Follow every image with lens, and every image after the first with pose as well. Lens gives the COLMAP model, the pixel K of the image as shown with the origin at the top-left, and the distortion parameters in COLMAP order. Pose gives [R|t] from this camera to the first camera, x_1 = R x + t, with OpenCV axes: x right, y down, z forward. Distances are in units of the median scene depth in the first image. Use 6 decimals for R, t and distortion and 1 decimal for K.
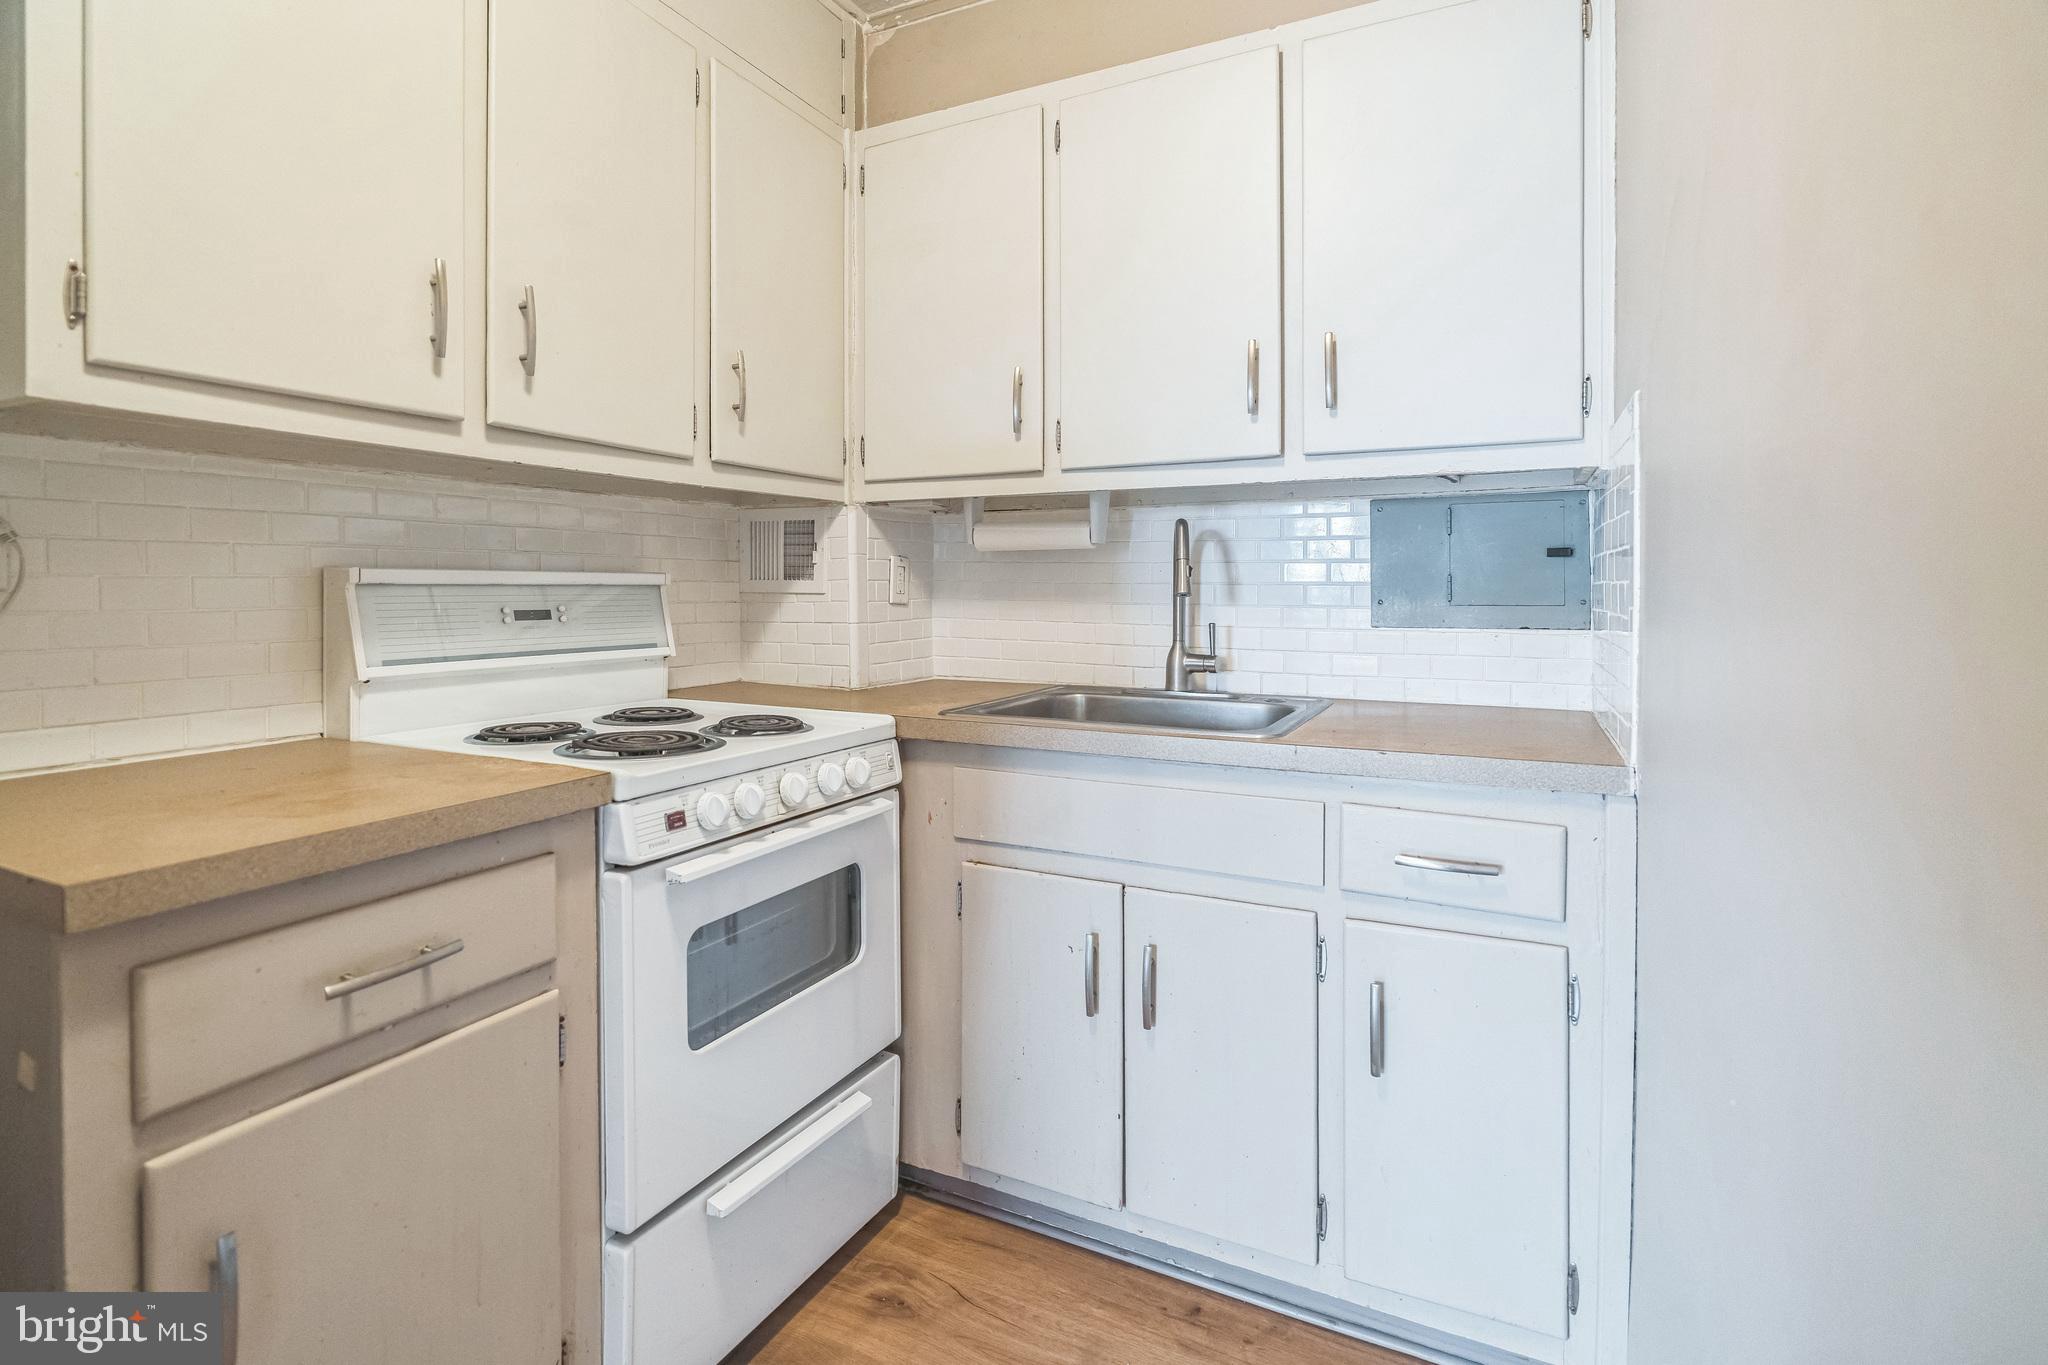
lens RADIAL K [[971.2, 0, 1041.8], [0, 971.2, 586.1], [0, 0, 1]] dist [-0.003016, -0.000305]
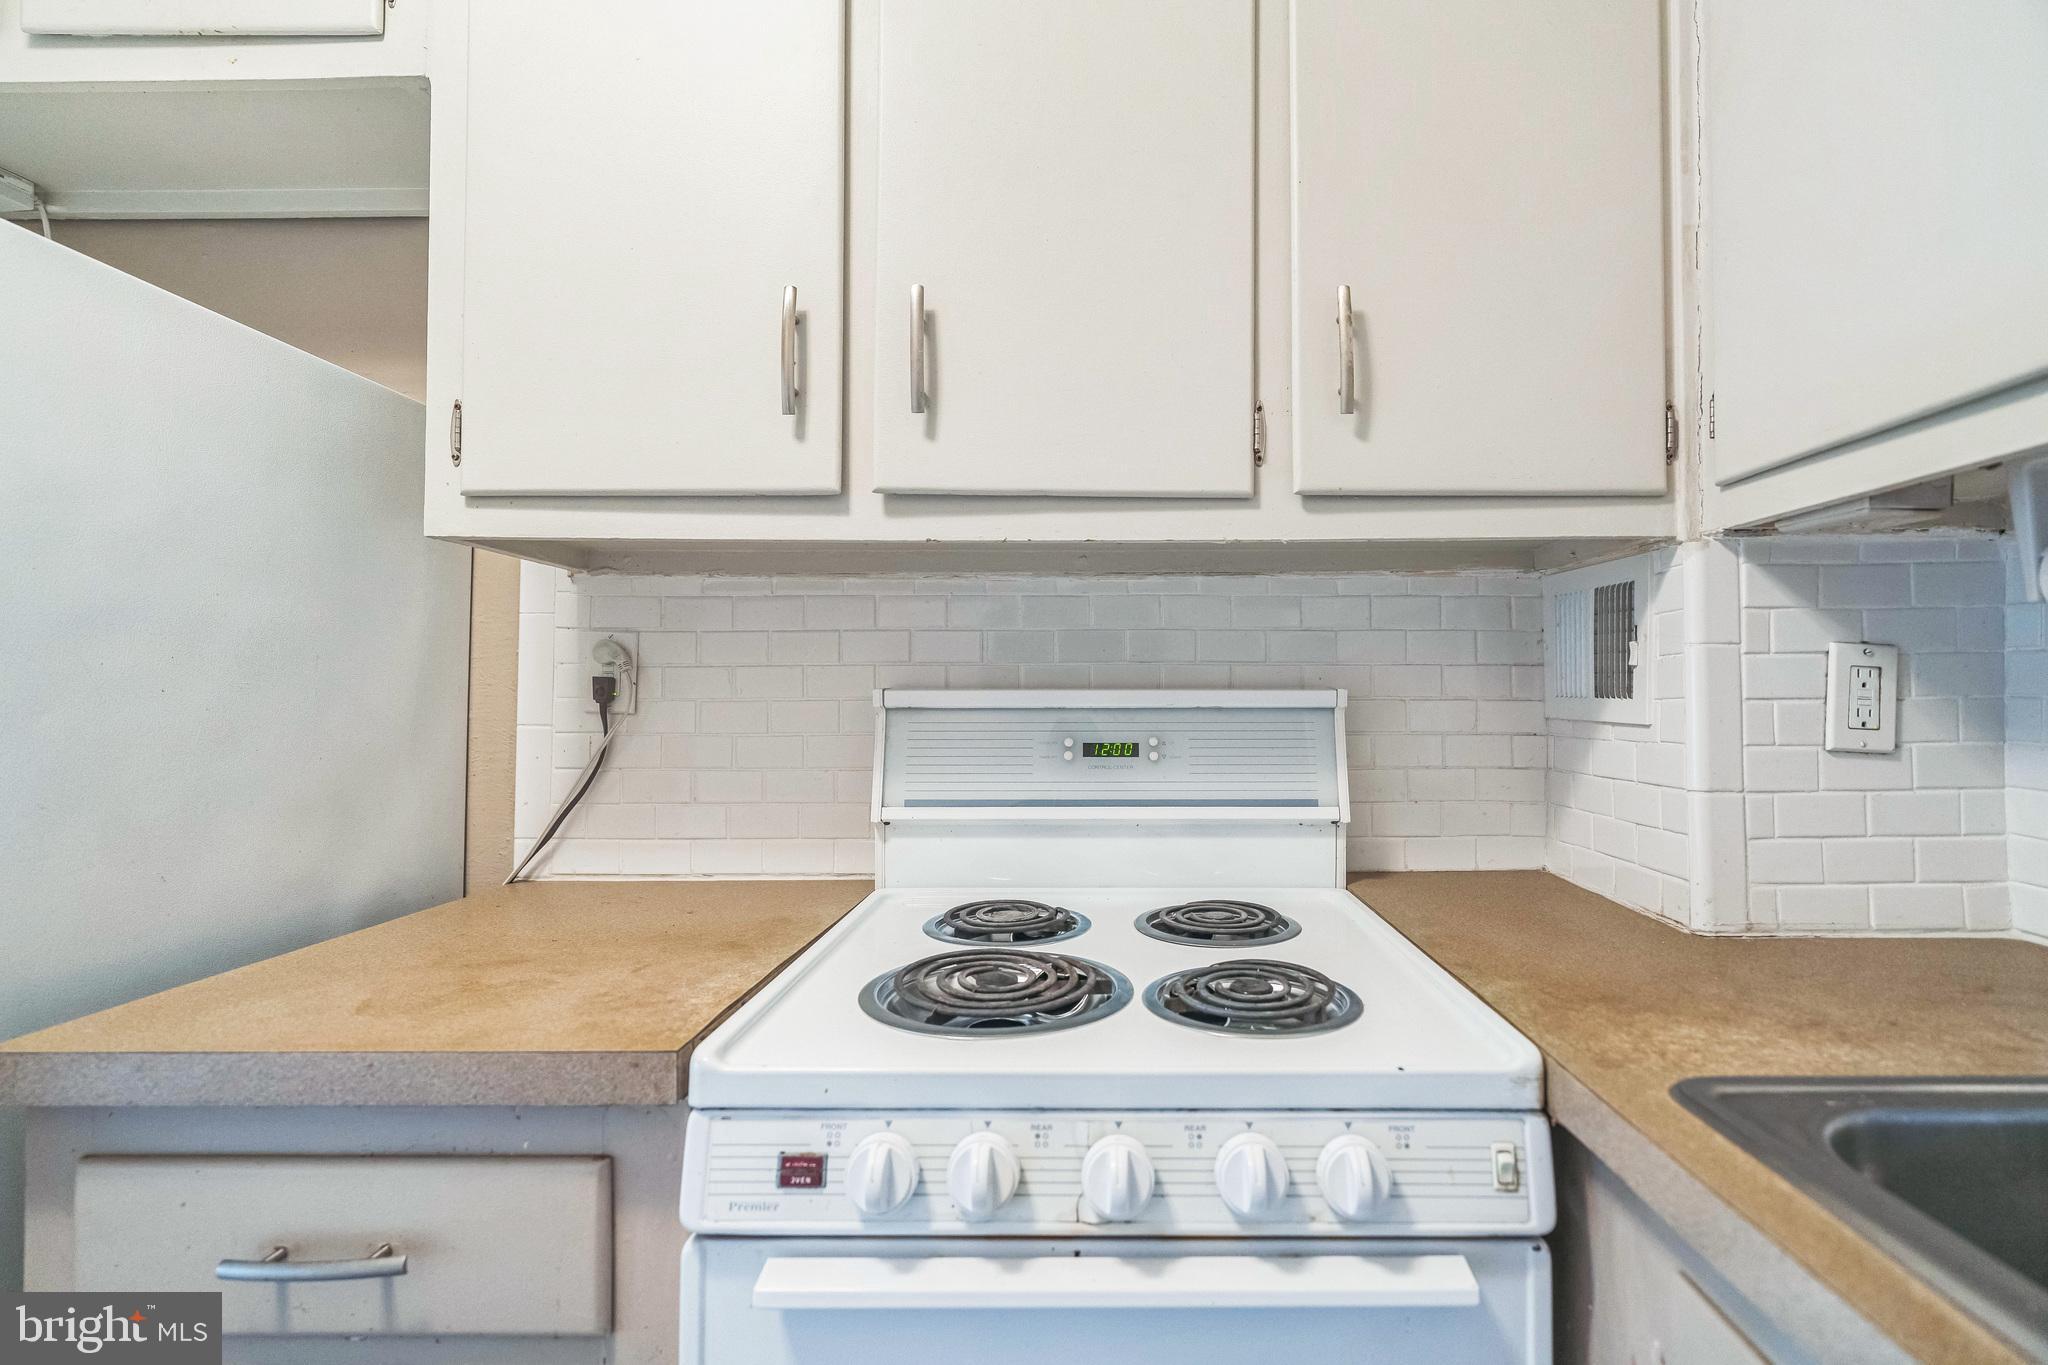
lens RADIAL K [[956.7, 0, 1107.3], [0, 956.7, 677.4], [0, 0, 1]] dist [-0.004042, -0.000125]
pose [[0.436455, -0.017488, -0.899556, 0.120978], [0.002863, 0.999833, -0.018048, -0.011505], [0.899722, 0.005302, 0.436432, 0.677265]]
